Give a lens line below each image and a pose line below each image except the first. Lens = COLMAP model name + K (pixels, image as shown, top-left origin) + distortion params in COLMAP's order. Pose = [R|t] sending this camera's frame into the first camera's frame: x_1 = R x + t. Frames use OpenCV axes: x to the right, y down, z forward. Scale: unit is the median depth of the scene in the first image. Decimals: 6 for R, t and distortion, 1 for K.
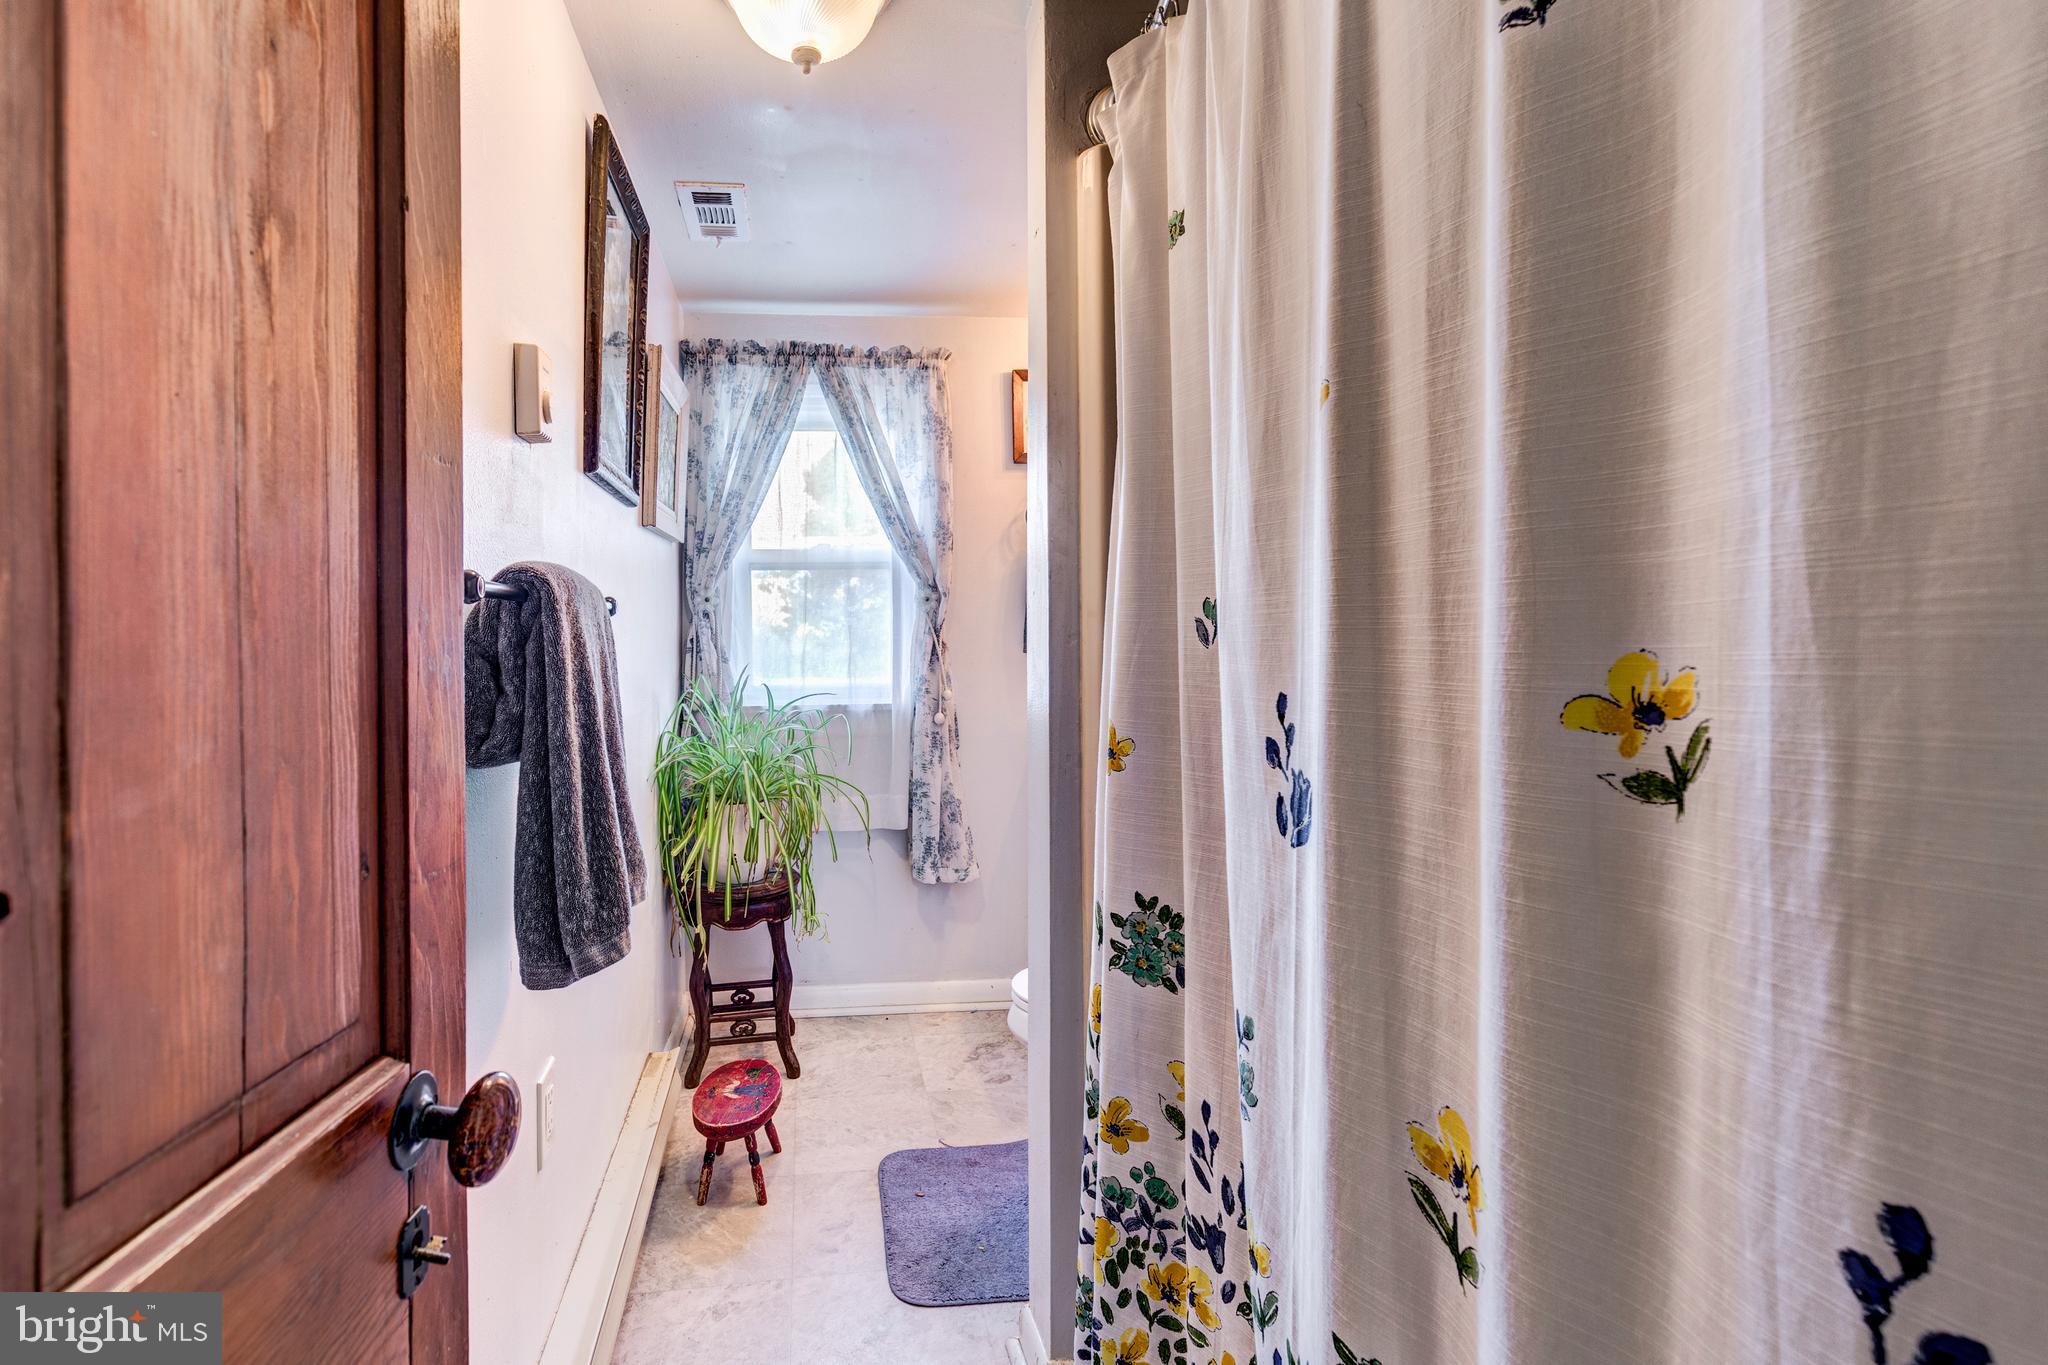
lens RADIAL K [[926.3, 0, 1005.4], [0, 926.3, 701.2], [0, 0, 1]] dist [-0.004046, -0.000898]
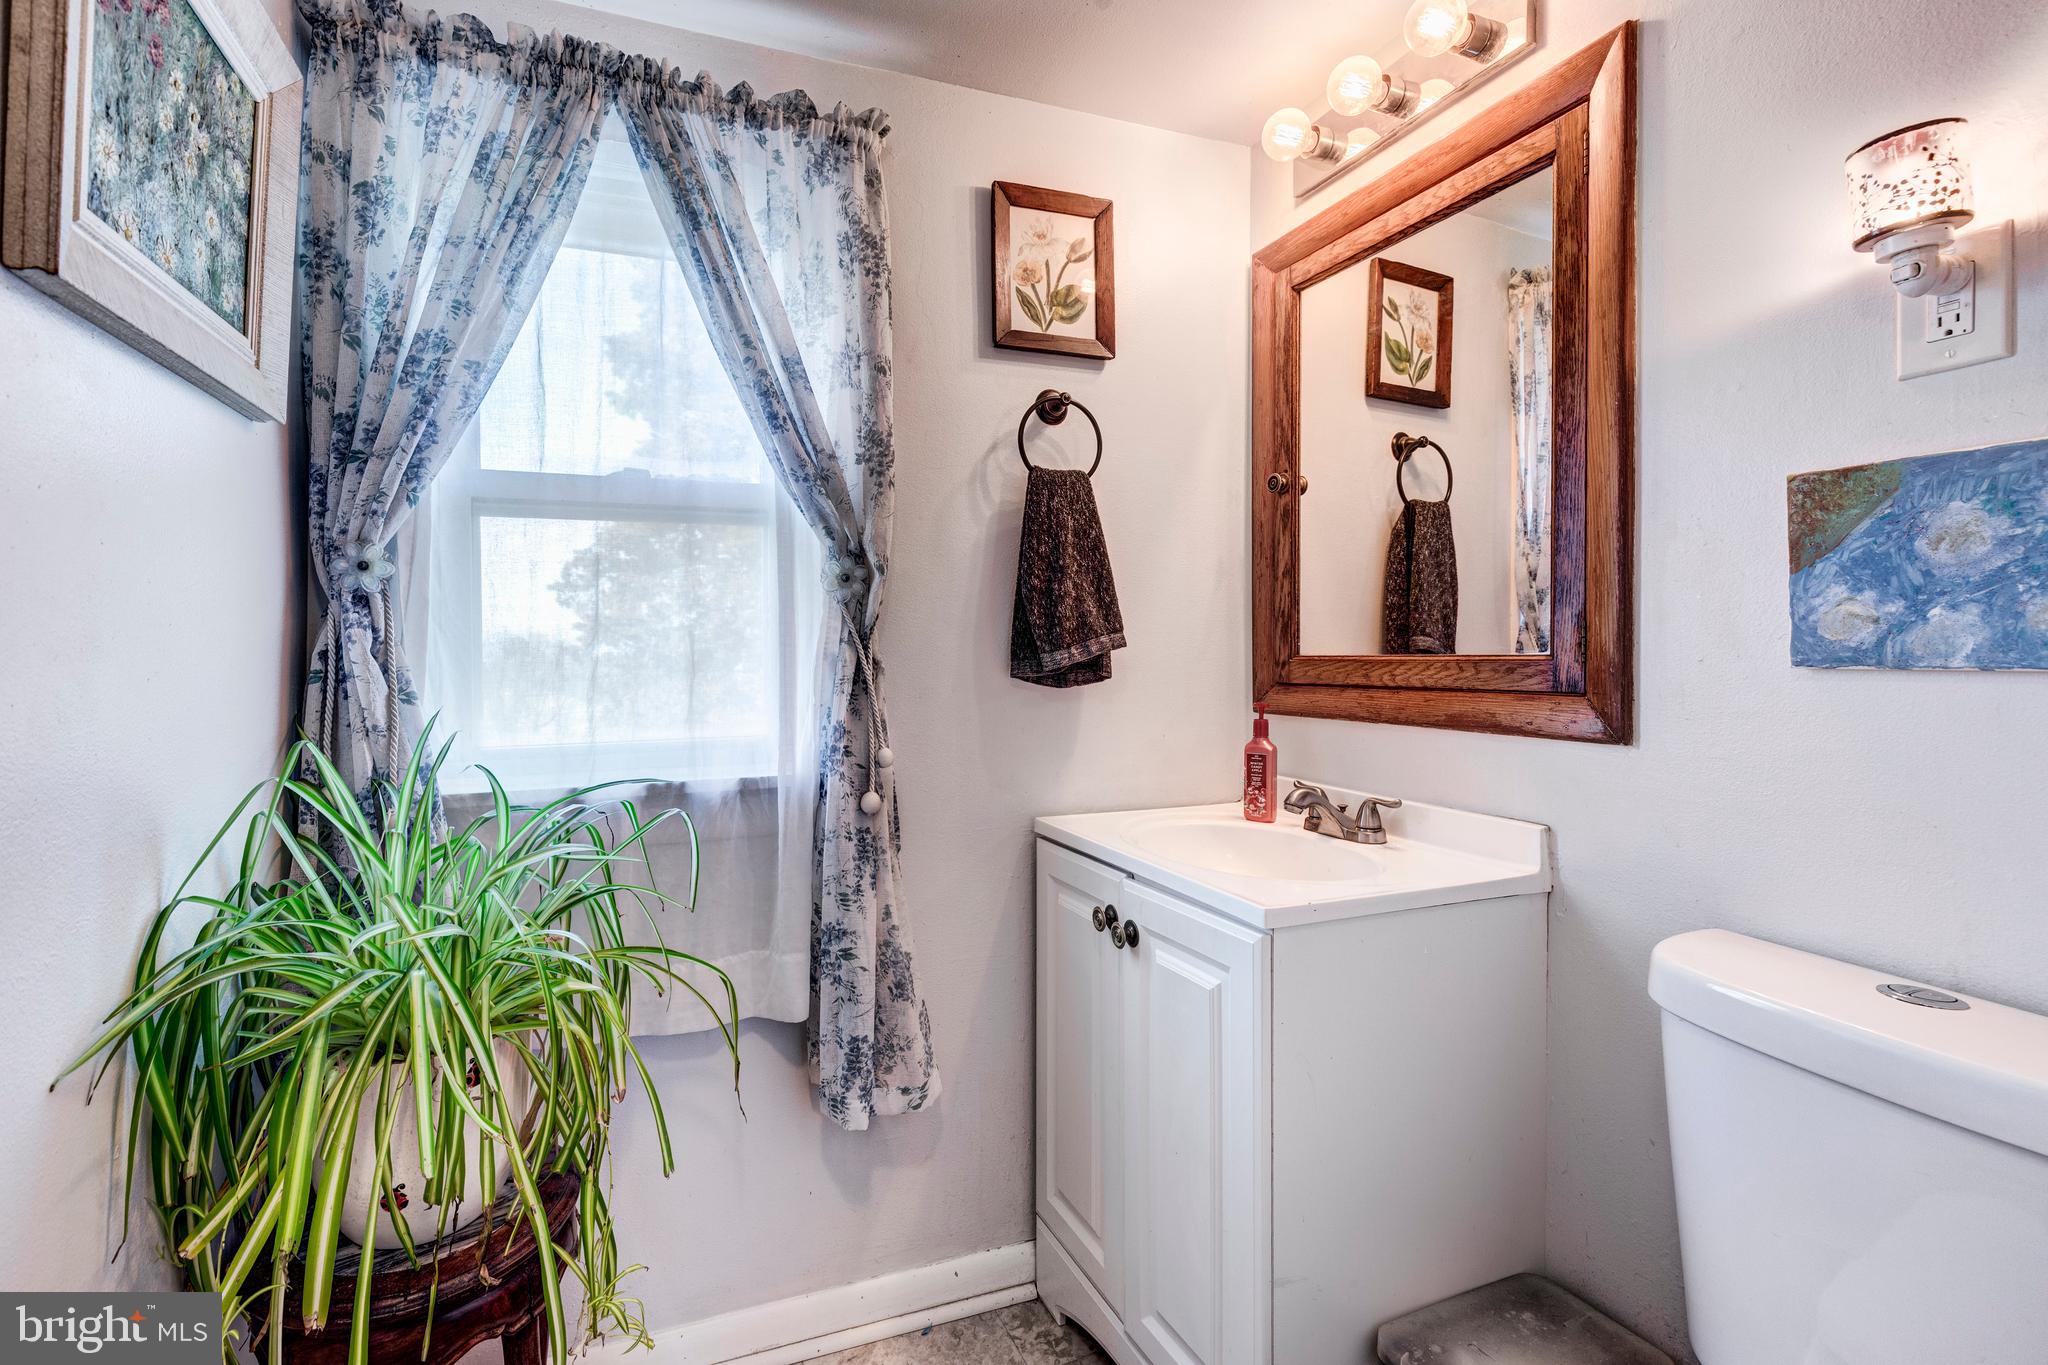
lens RADIAL K [[879.7, 0, 1024.0], [0, 879.7, 682.5], [0, 0, 1]] dist [-0.001066, -0.000183]
pose [[0.972555, -0.005300, 0.232614, -0.104536], [0.014681, 0.999146, -0.038616, -0.029727], [-0.232211, 0.040972, 0.971802, 0.498281]]
